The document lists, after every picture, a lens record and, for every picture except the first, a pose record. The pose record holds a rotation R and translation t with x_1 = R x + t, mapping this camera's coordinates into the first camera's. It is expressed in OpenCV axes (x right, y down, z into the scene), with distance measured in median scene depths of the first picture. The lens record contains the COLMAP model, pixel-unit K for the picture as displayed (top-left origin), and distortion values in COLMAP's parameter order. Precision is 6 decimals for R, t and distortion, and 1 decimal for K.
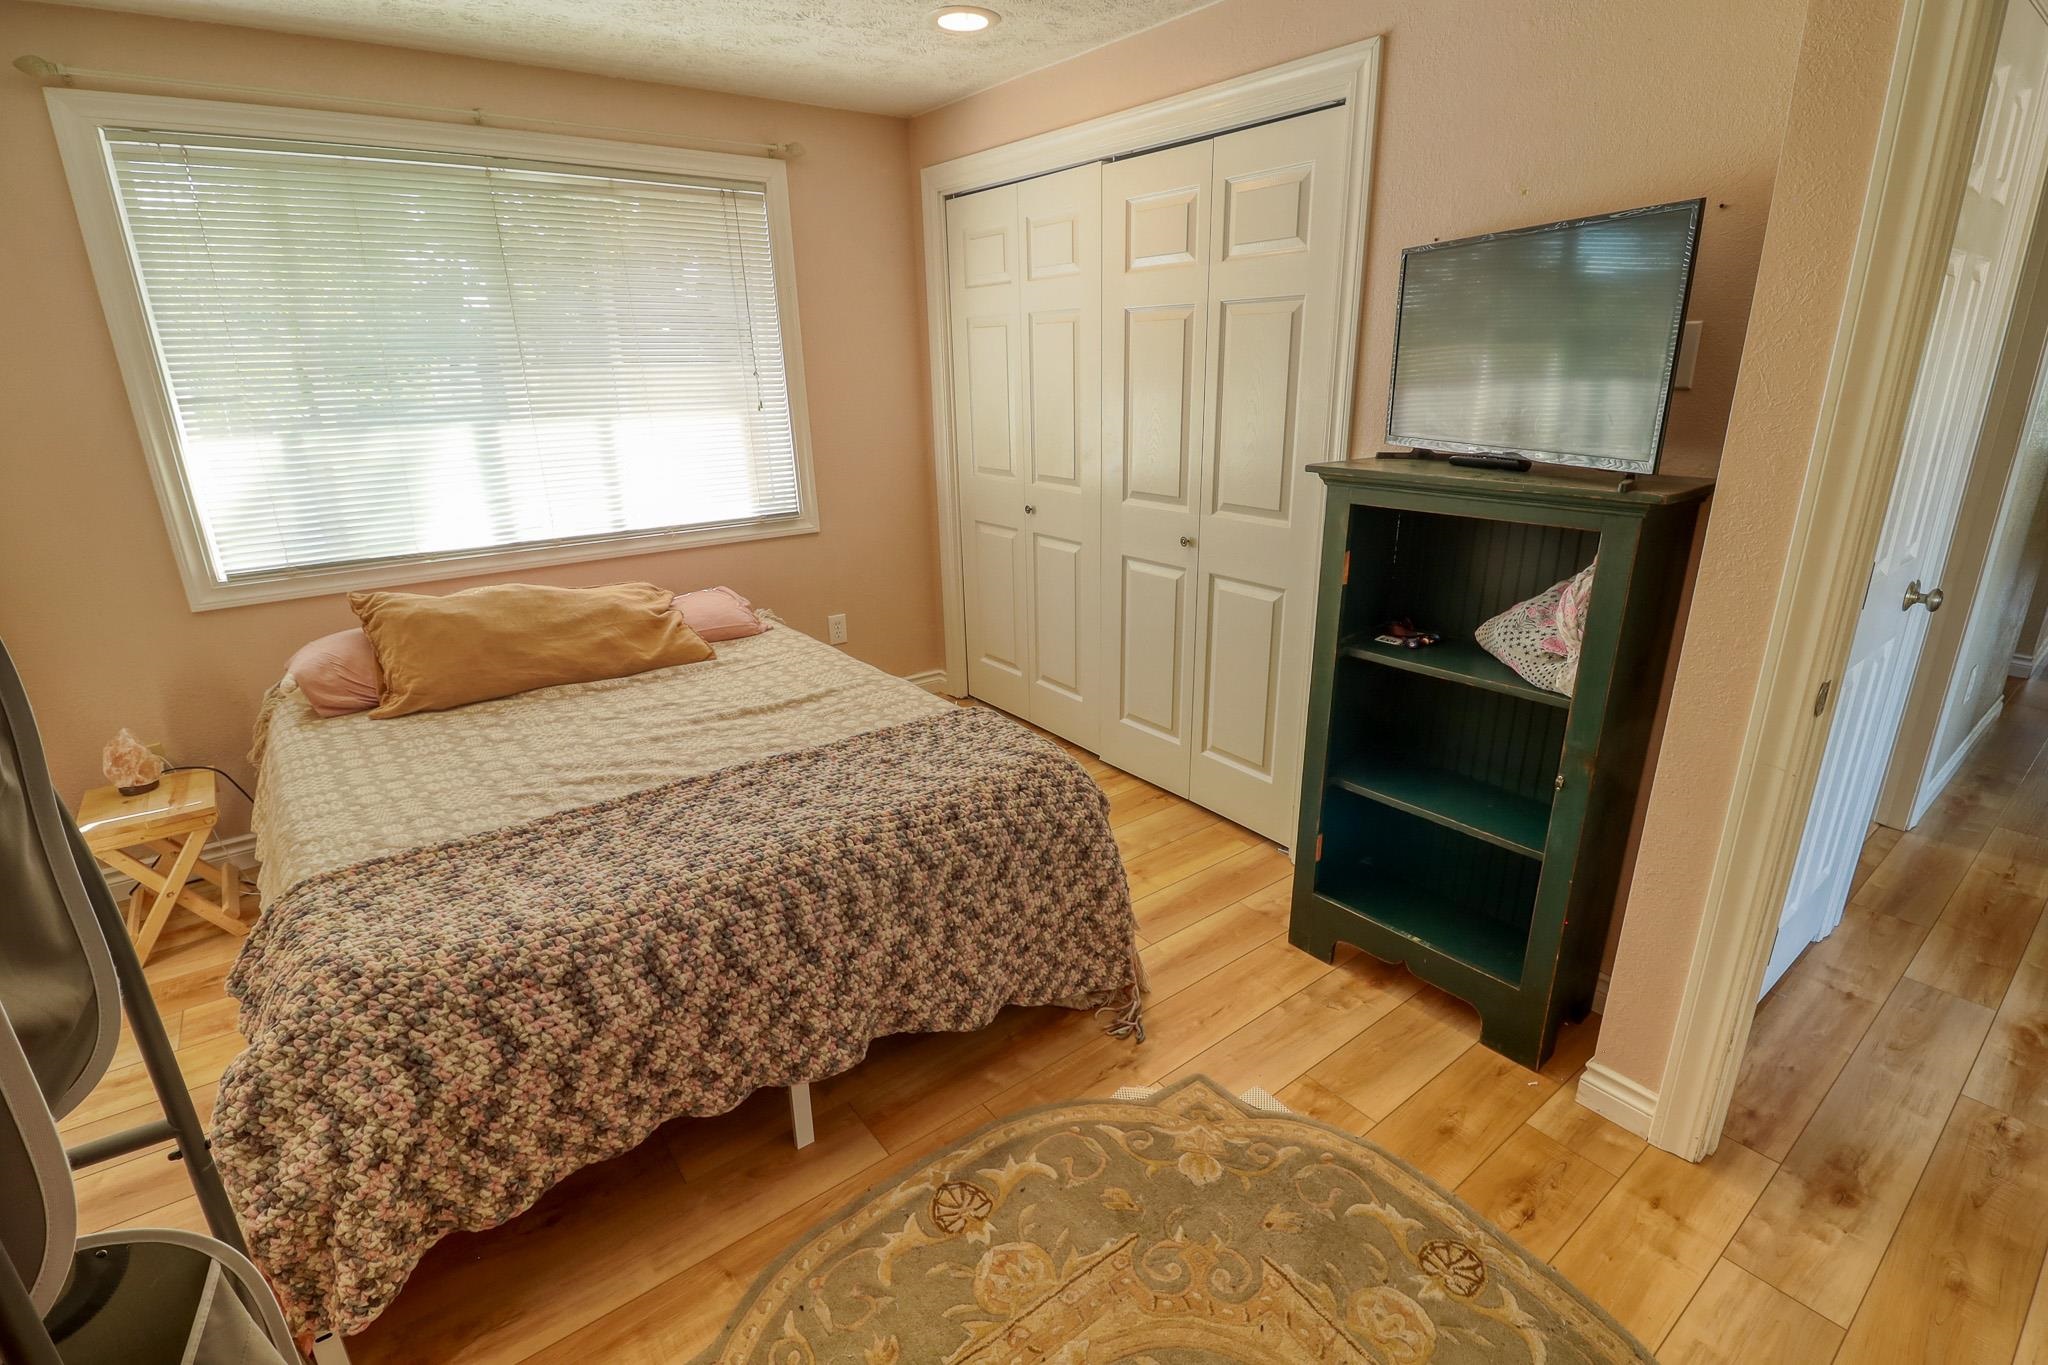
lens RADIAL K [[944.8, 0, 1034.1], [0, 944.8, 674.5], [0, 0, 1]] dist [0.002705, -0.014701]
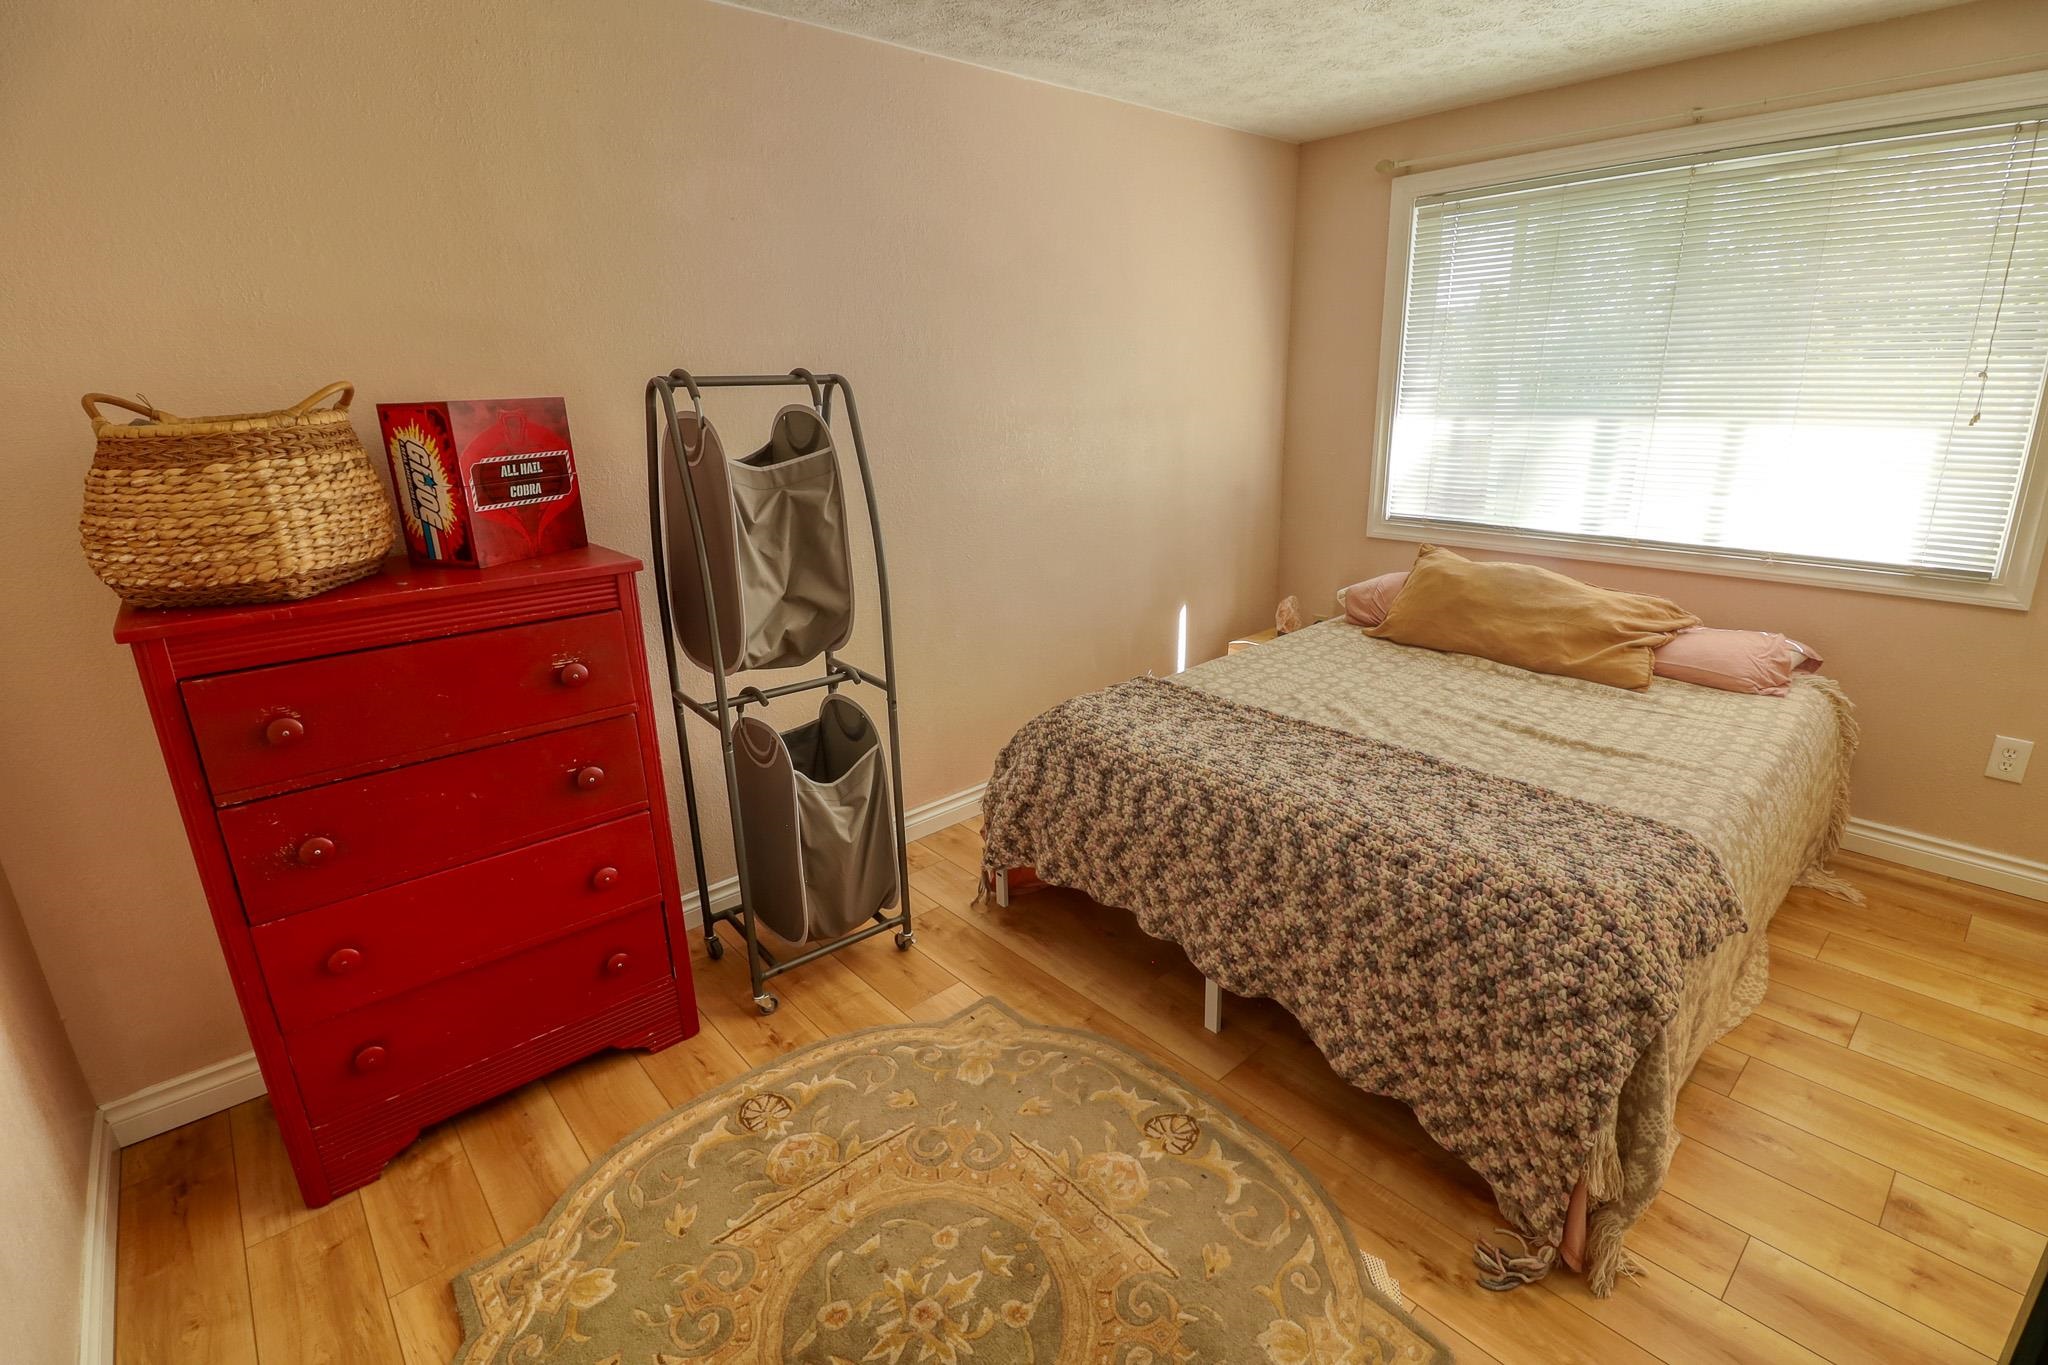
lens RADIAL K [[944.8, 0, 1034.1], [0, 944.8, 674.5], [0, 0, 1]] dist [0.002705, -0.014701]
pose [[0.071774, 0.304803, -0.949707, 0.708616], [-0.293226, 0.916535, 0.271996, -0.162574], [0.953345, 0.258956, 0.155159, 0.472712]]
